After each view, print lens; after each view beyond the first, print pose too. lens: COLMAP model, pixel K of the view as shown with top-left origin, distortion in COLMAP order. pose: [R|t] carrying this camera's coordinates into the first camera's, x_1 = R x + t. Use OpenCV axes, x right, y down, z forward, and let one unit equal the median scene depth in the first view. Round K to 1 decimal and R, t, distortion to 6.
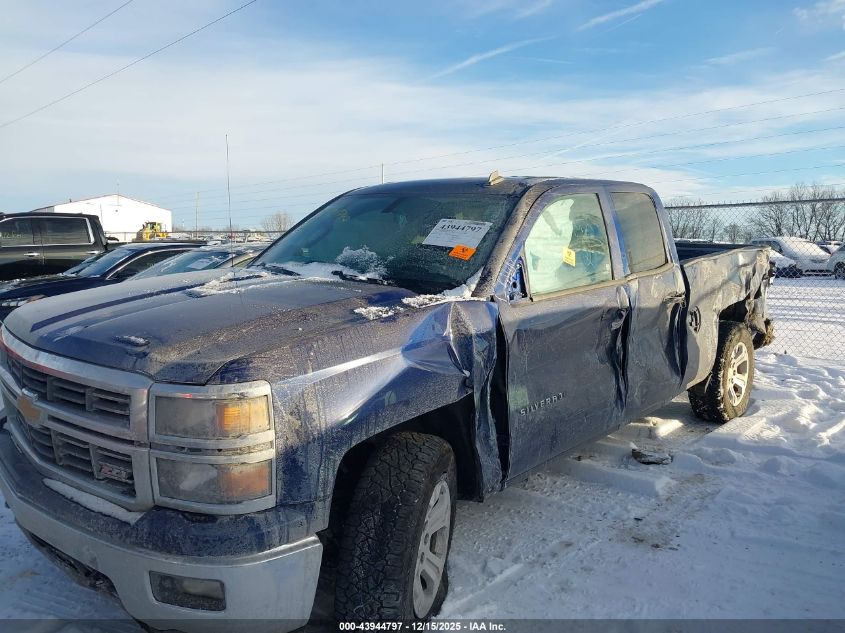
lens RADIAL K [[665.6, 0, 413.5], [0, 665.6, 317.4], [0, 0, 1]] dist [0.018416, -0.007050]
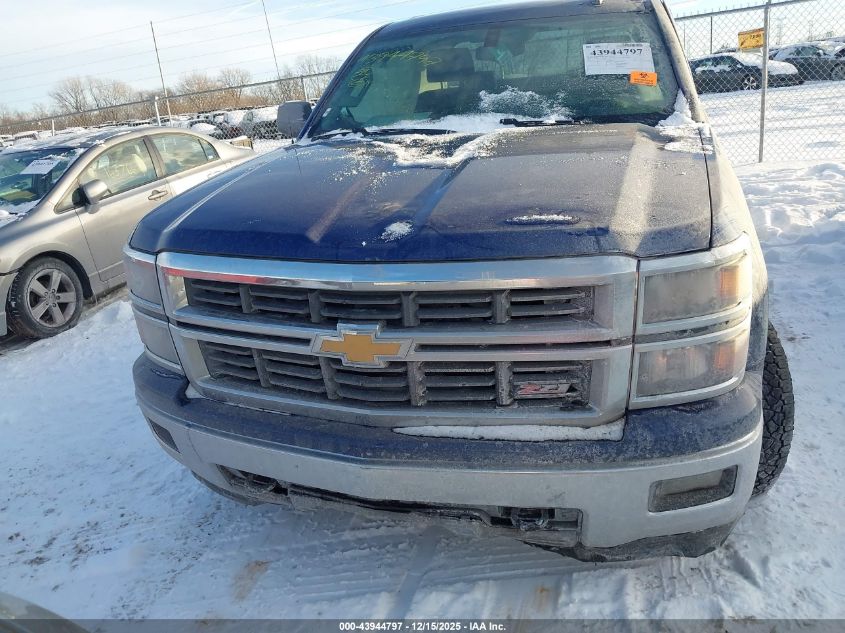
lens RADIAL K [[665.6, 0, 413.5], [0, 665.6, 317.4], [0, 0, 1]] dist [0.018416, -0.007050]
pose [[0.904964, -0.229513, 0.358280, -0.859572], [0.158014, 0.963108, 0.217842, -0.045832], [-0.395060, -0.140526, 0.907844, 0.364583]]
